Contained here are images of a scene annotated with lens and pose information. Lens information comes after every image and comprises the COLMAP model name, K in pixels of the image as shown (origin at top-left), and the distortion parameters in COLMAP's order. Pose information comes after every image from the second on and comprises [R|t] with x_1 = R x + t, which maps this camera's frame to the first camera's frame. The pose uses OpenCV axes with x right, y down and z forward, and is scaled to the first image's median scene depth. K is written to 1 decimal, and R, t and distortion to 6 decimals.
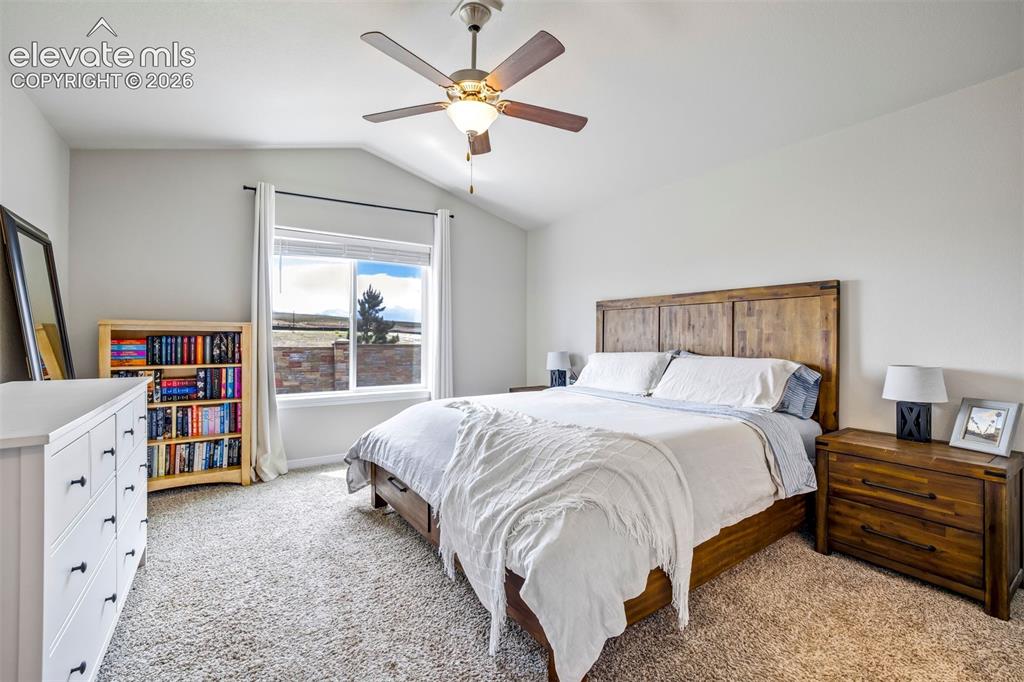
lens RADIAL K [[442.2, 0, 516.1], [0, 442.2, 338.0], [0, 0, 1]] dist [-0.014591, 0.005800]
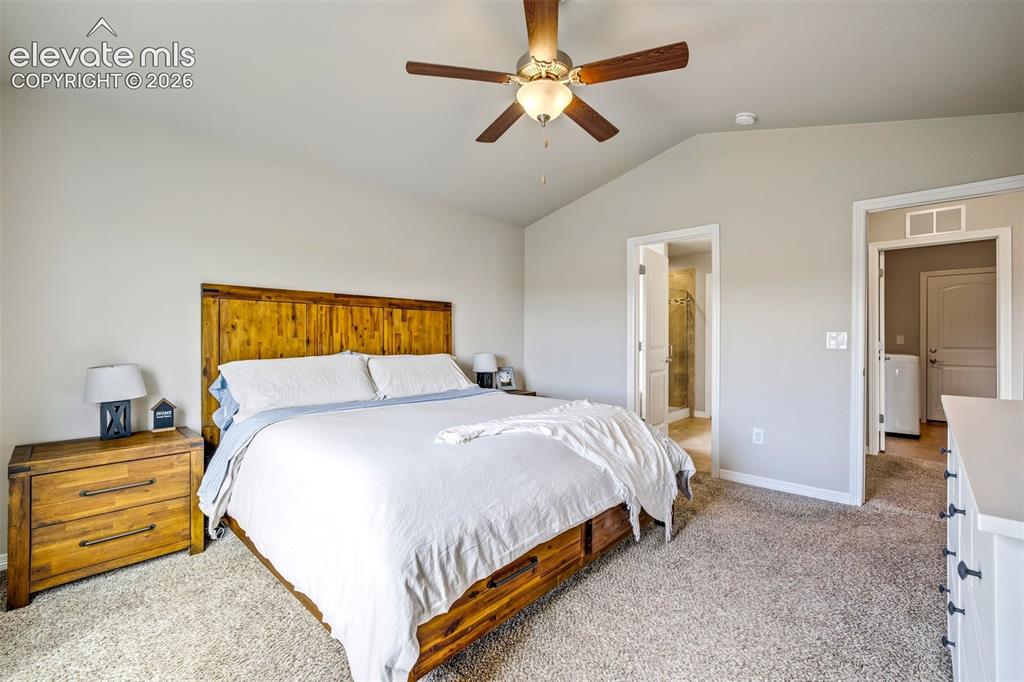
lens RADIAL K [[442.2, 0, 512.4], [0, 442.2, 337.9], [0, 0, 1]] dist [-0.014591, 0.005800]
pose [[-0.210850, -0.000617, 0.977518, -0.759917], [-0.001335, 0.999999, 0.000343, -0.003688], [-0.977518, -0.001232, -0.210851, 0.971195]]
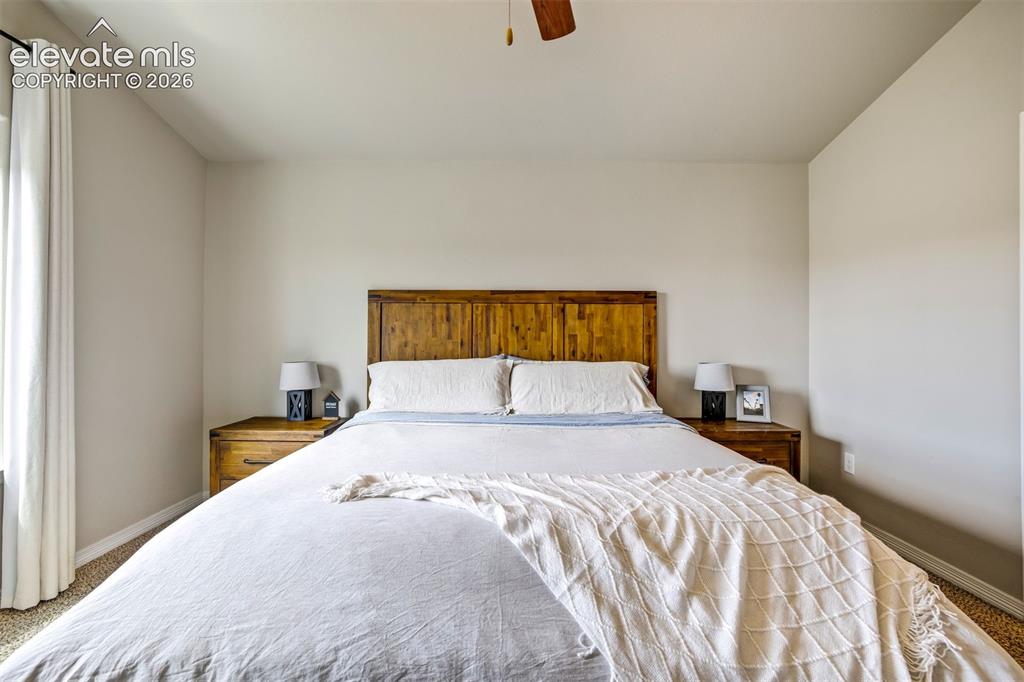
lens RADIAL K [[442.2, 0, 511.8], [0, 442.2, 343.5], [0, 0, 1]] dist [-0.014591, 0.005800]
pose [[0.573967, -0.004008, 0.818869, -0.377397], [-0.002505, 0.999975, 0.006650, -0.000859], [-0.818875, -0.005868, 0.573942, 0.560238]]
